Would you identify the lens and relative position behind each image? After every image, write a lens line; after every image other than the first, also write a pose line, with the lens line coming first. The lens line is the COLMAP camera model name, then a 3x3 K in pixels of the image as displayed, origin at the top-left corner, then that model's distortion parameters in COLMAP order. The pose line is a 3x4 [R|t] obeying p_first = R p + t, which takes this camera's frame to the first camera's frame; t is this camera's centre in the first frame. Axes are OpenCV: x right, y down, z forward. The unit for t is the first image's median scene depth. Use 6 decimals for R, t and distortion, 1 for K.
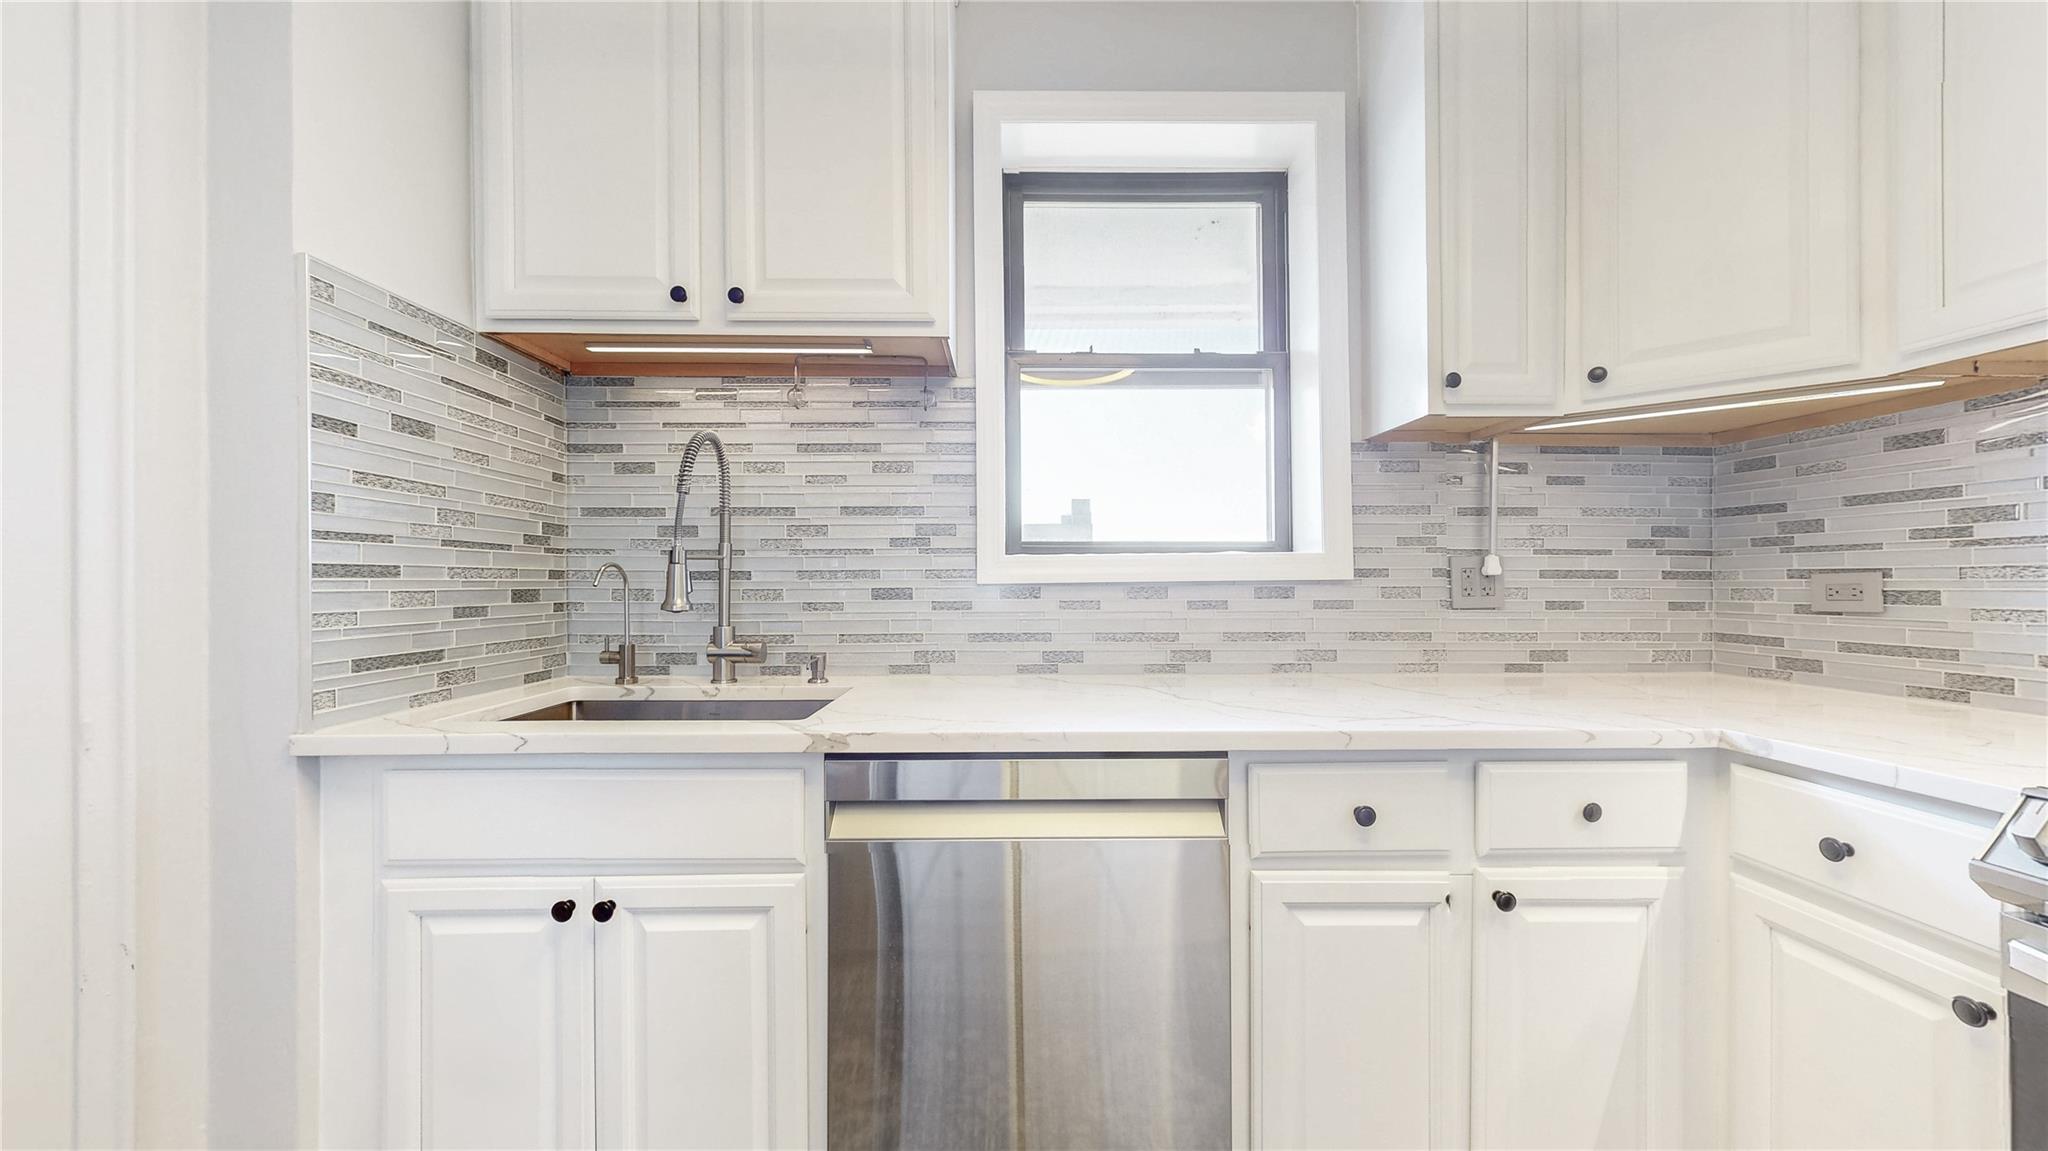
lens RADIAL K [[687.2, 0, 1024.0], [0, 687.2, 575.5], [0, 0, 1]] dist [-0.031175, -0.000123]
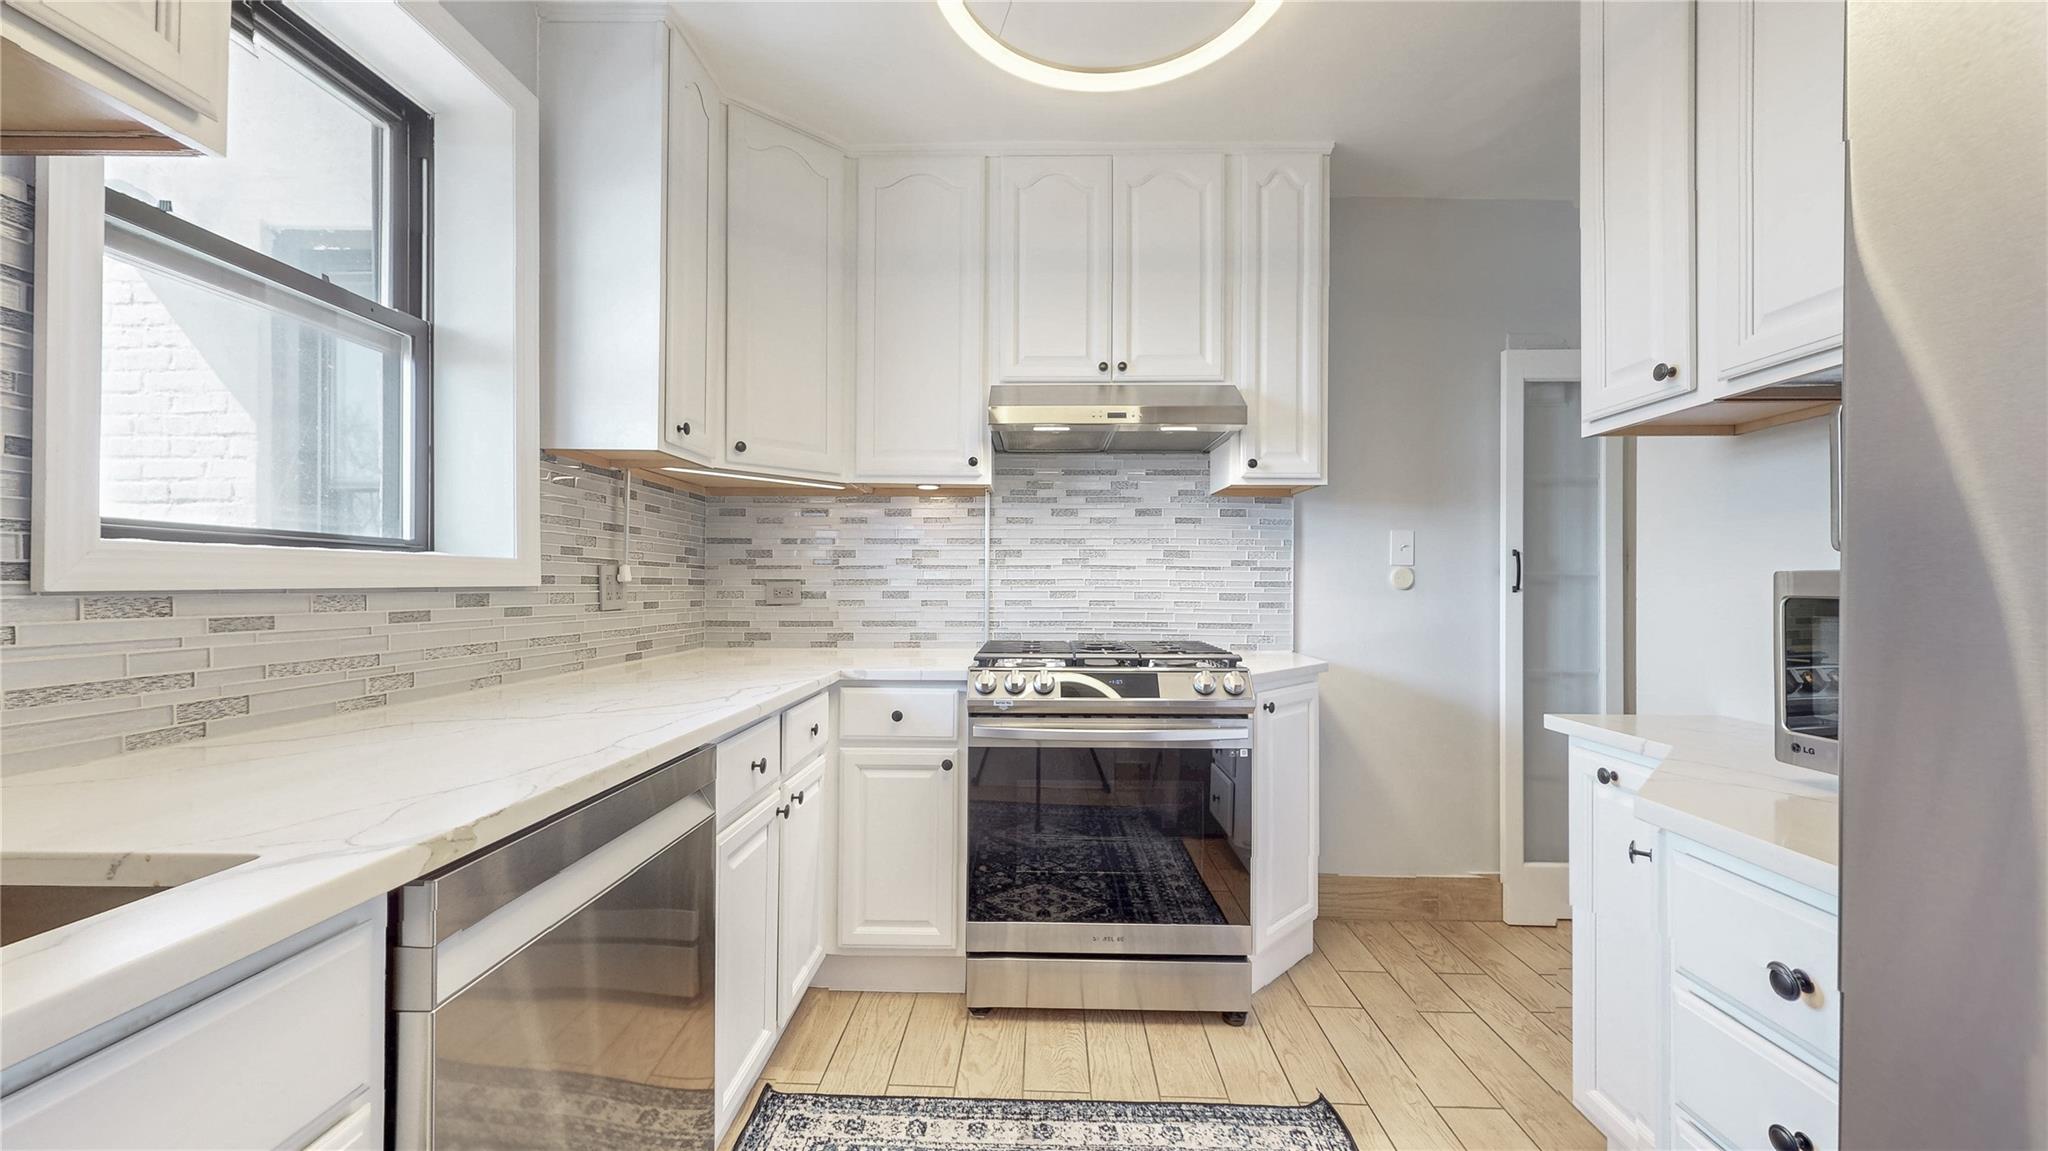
lens RADIAL K [[736.6, 0, 1024.0], [0, 736.6, 575.5], [0, 0, 1]] dist [-0.013049, -0.000160]
pose [[0.033832, 0.013056, 0.999342, -0.592556], [-0.005496, 0.999902, -0.012877, 0.001145], [-0.999412, -0.005056, 0.033901, 0.240389]]
